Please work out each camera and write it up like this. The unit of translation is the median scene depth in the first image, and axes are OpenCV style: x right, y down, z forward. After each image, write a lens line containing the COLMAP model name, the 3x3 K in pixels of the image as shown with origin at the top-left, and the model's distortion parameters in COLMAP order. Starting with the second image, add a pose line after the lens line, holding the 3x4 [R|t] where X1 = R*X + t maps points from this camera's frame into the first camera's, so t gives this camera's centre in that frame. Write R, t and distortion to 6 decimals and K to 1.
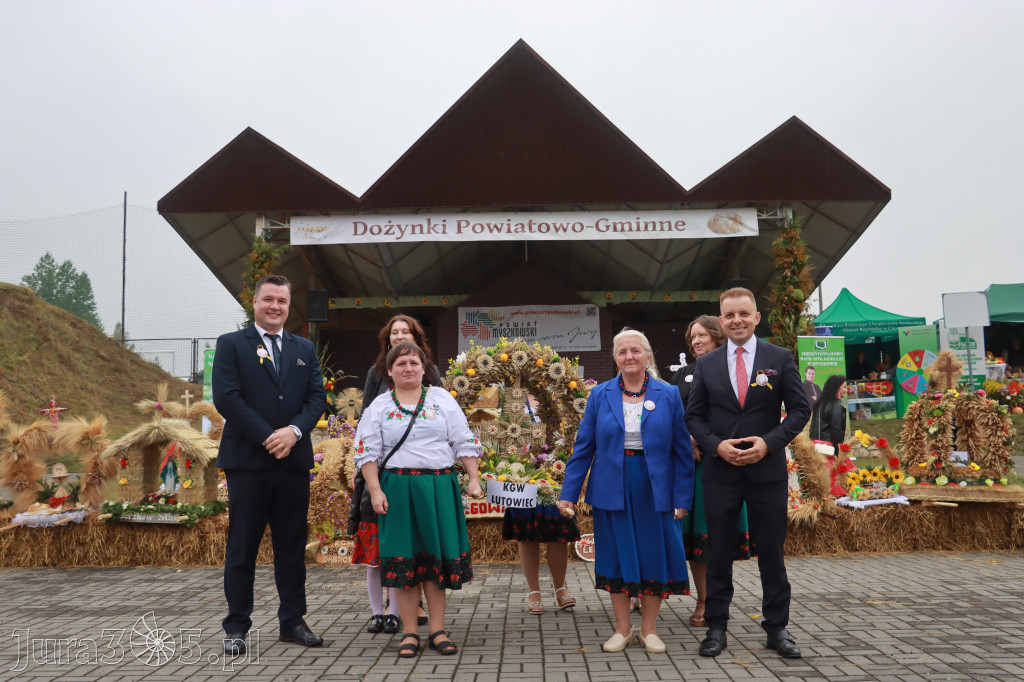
lens RADIAL K [[999.8, 0, 515.8], [0, 999.8, 342.6], [0, 0, 1]] dist [-0.132649, 0.228538]
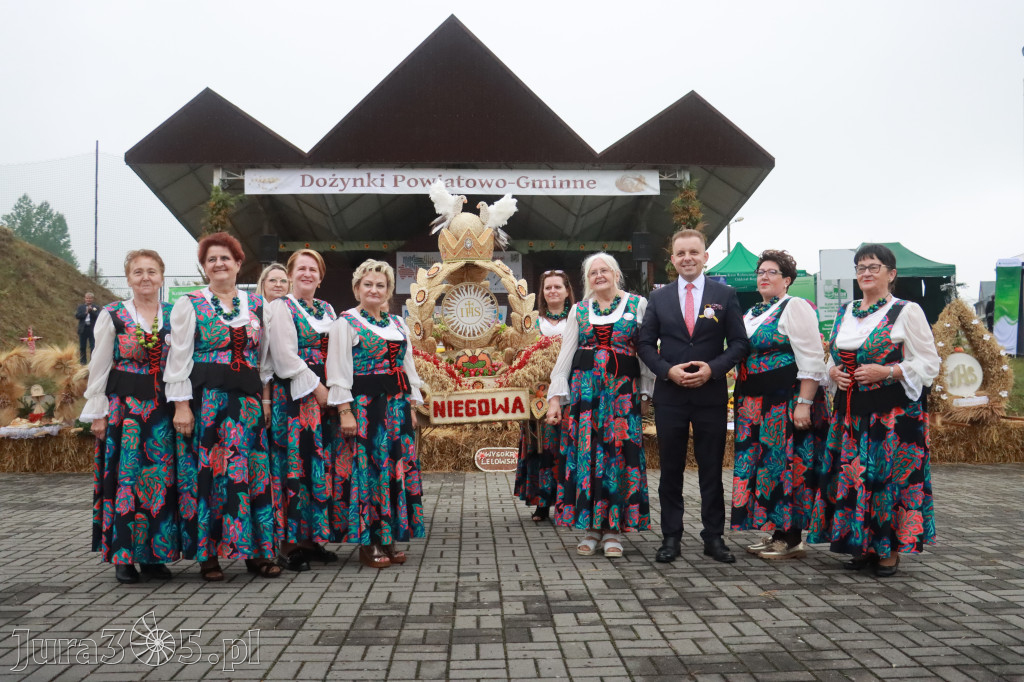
lens RADIAL K [[910.4, 0, 513.0], [0, 910.4, 348.8], [0, 0, 1]] dist [-0.160231, 0.186486]
pose [[0.998179, 0.014483, 0.058559, 0.018511], [-0.018628, 0.997311, 0.070872, -0.001911], [-0.057375, -0.071834, 0.995765, -0.035680]]
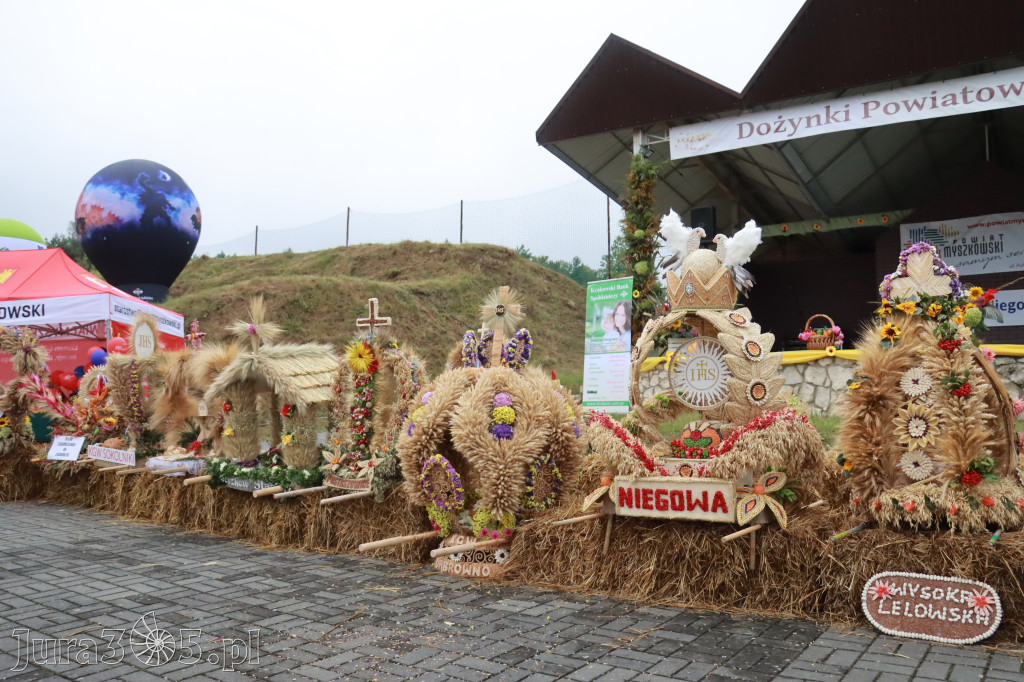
lens RADIAL K [[842.3, 0, 512.2], [0, 842.3, 352.1], [0, 0, 1]] dist [-0.183709, 0.151711]
pose [[0.824808, -0.013106, -0.565261, 0.071246], [0.045095, 0.998071, 0.042660, 0.034324], [0.563612, -0.060676, 0.823808, 0.306584]]
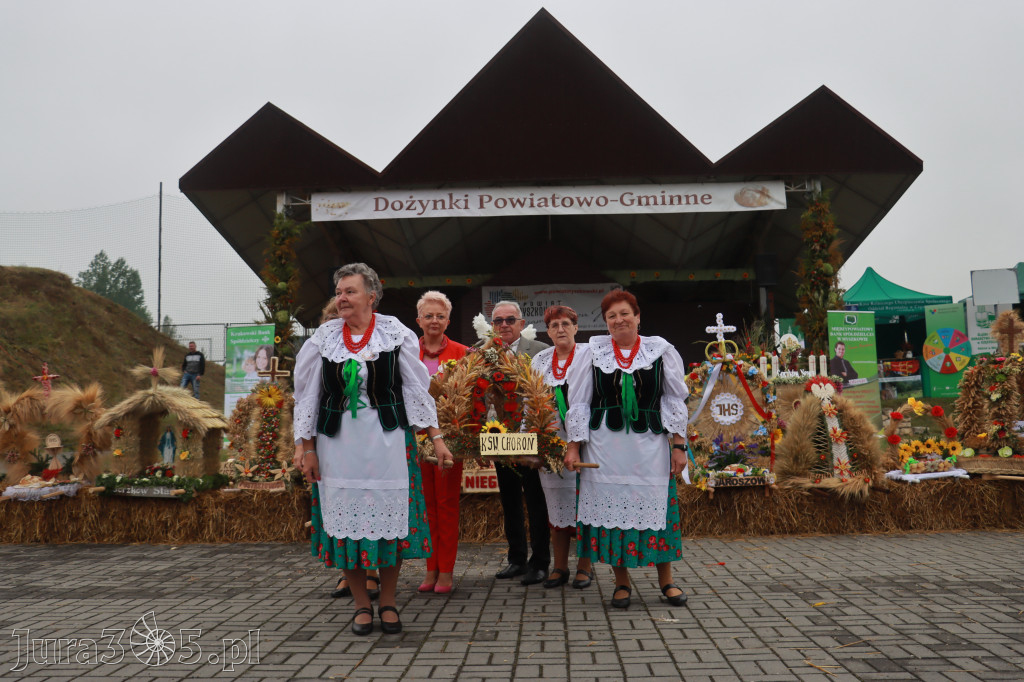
lens RADIAL K [[944.2, 0, 510.8], [0, 944.2, 354.9], [0, 0, 1]] dist [-0.144984, 0.193506]
pose [[0.999482, -0.002503, -0.032081, 0.001786], [0.003190, 0.999766, 0.021380, 0.015639], [0.032020, -0.021472, 0.999257, 0.069006]]
